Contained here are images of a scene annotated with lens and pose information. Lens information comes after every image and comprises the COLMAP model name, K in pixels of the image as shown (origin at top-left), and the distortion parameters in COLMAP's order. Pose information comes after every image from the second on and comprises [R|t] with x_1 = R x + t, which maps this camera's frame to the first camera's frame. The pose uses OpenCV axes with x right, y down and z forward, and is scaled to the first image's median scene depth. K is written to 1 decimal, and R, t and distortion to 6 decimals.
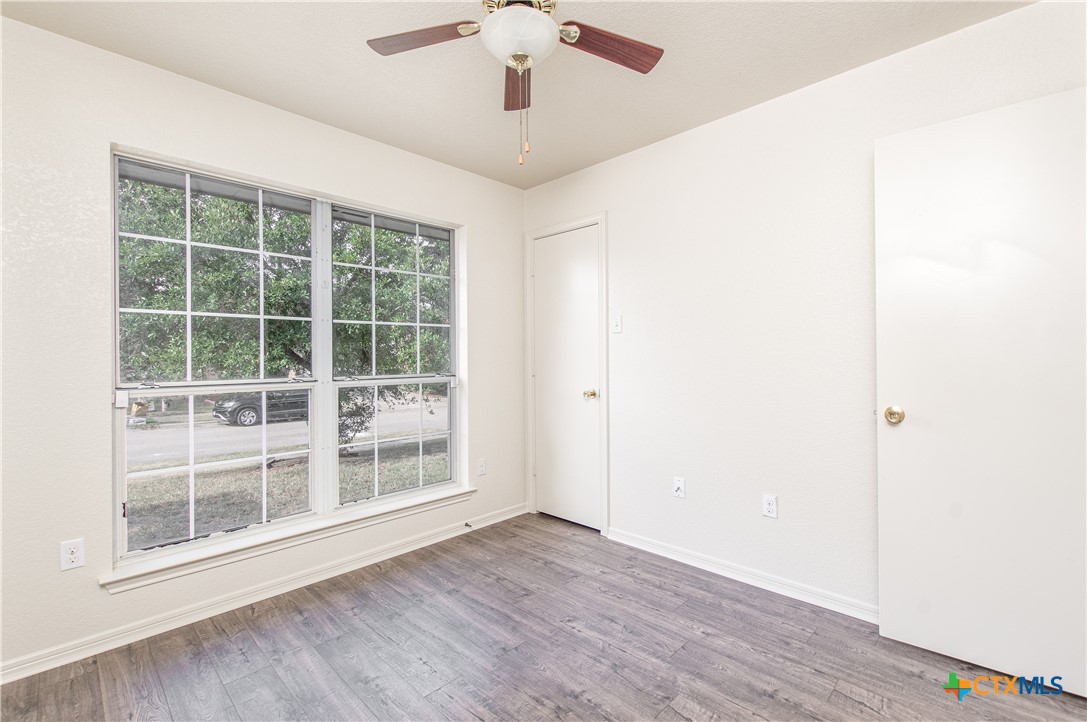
lens RADIAL K [[479.7, 0, 543.8], [0, 479.7, 358.3], [0, 0, 1]] dist [-0.006955, 0.000334]
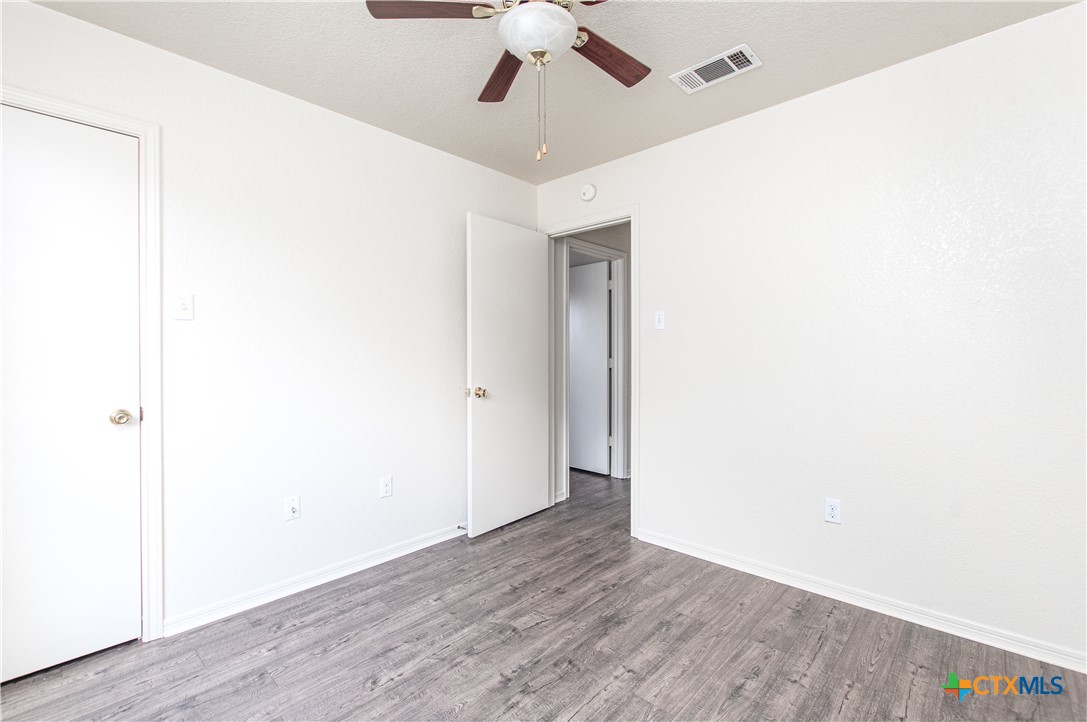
lens RADIAL K [[479.7, 0, 548.8], [0, 479.7, 361.5], [0, 0, 1]] dist [-0.006955, 0.000334]
pose [[-0.040570, -0.009795, 0.999129, -0.662755], [0.003362, 0.999945, 0.009939, 0.000872], [-0.999171, 0.003762, -0.040535, 0.646829]]
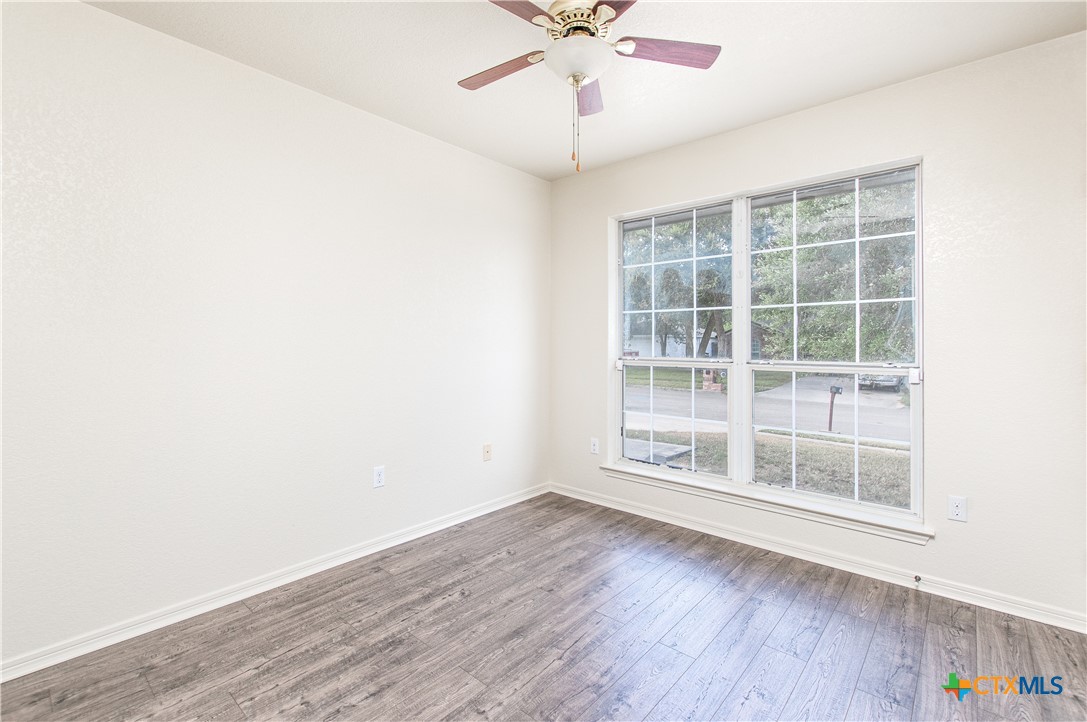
lens RADIAL K [[479.7, 0, 534.9], [0, 479.7, 349.9], [0, 0, 1]] dist [-0.006955, 0.000334]
pose [[0.039430, 0.025443, -0.998898, 0.678236], [-0.001817, 0.999676, 0.025391, -0.009895], [0.999221, 0.000814, 0.039464, 0.539368]]
